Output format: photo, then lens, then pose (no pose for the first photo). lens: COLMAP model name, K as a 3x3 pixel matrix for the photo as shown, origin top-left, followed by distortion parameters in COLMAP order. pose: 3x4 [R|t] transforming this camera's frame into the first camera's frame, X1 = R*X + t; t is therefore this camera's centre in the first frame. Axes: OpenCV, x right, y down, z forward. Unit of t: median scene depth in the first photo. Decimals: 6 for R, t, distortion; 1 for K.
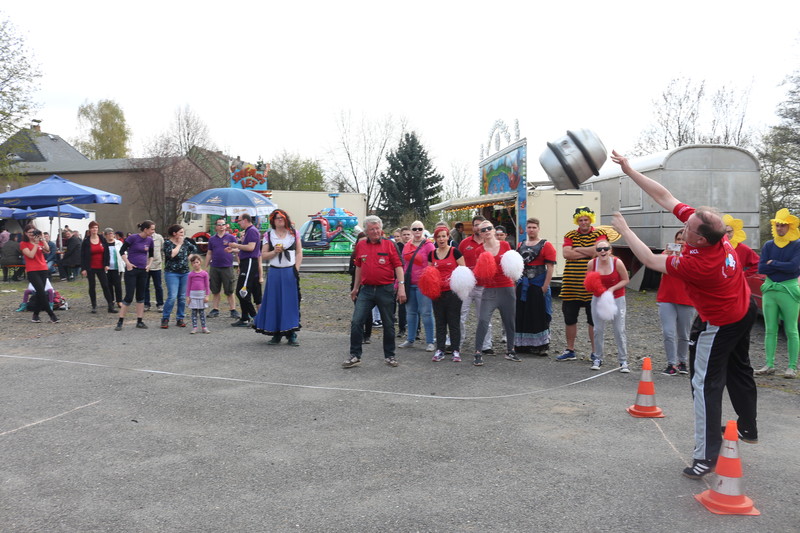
lens RADIAL K [[659.6, 0, 400.0], [0, 659.6, 266.5], [0, 0, 1]] dist [-0.160894, 0.134978]
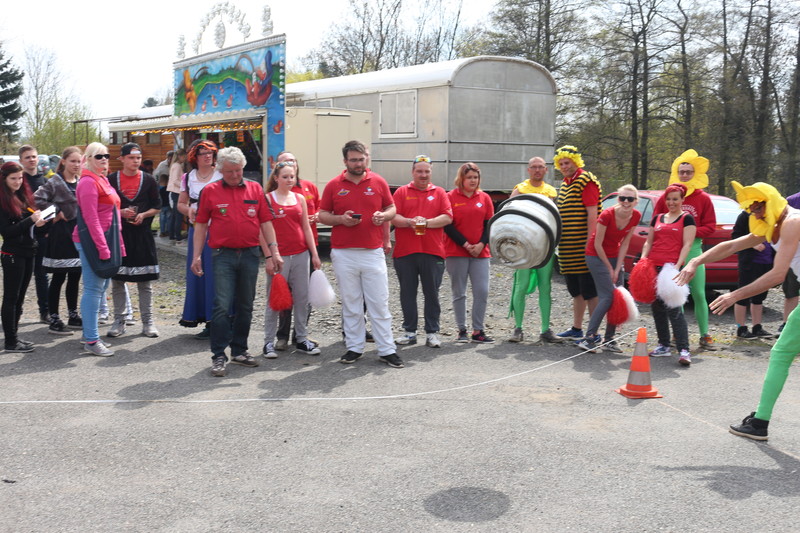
lens RADIAL K [[949.0, 0, 400.0], [0, 949.0, 266.5], [0, 0, 1]] dist [-0.115181, 0.170582]
pose [[0.884009, -0.032263, 0.466355, -0.175463], [0.004427, 0.998149, 0.060662, -0.005337], [-0.467449, -0.051561, 0.882515, 0.021796]]
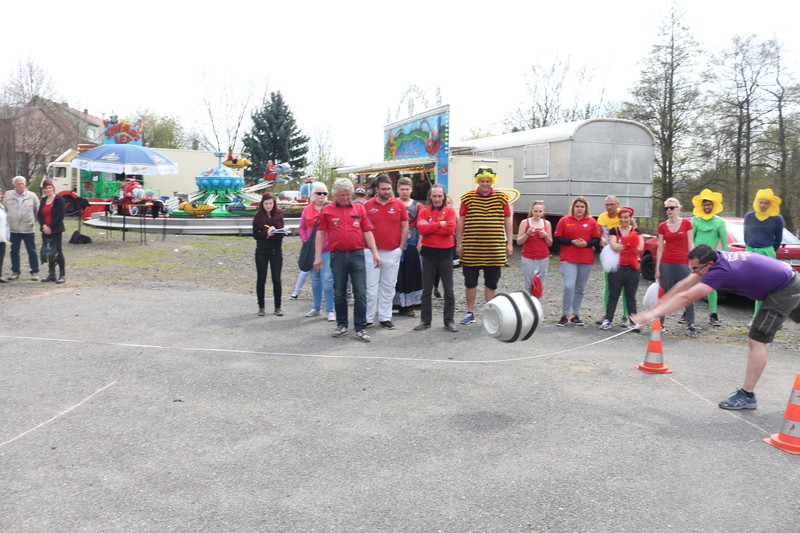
lens RADIAL K [[659.6, 0, 400.0], [0, 659.6, 266.5], [0, 0, 1]] dist [-0.160894, 0.134978]
pose [[0.973831, -0.003905, 0.227240, -0.108260], [-0.009130, 0.998373, 0.056282, -0.001796], [-0.227091, -0.056883, 0.972211, 0.016175]]
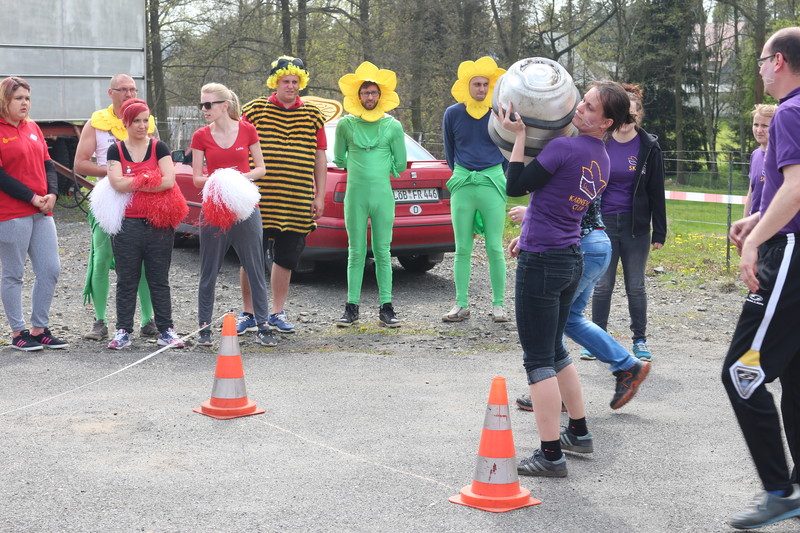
lens RADIAL K [[1443.7, 0, 400.0], [0, 1443.7, 266.5], [0, 0, 1]] dist [-0.019749, 0.080098]
pose [[0.697966, -0.078216, 0.711846, -0.157249], [0.025486, 0.996101, 0.084461, -0.001777], [-0.715677, -0.040809, 0.697238, 0.000374]]
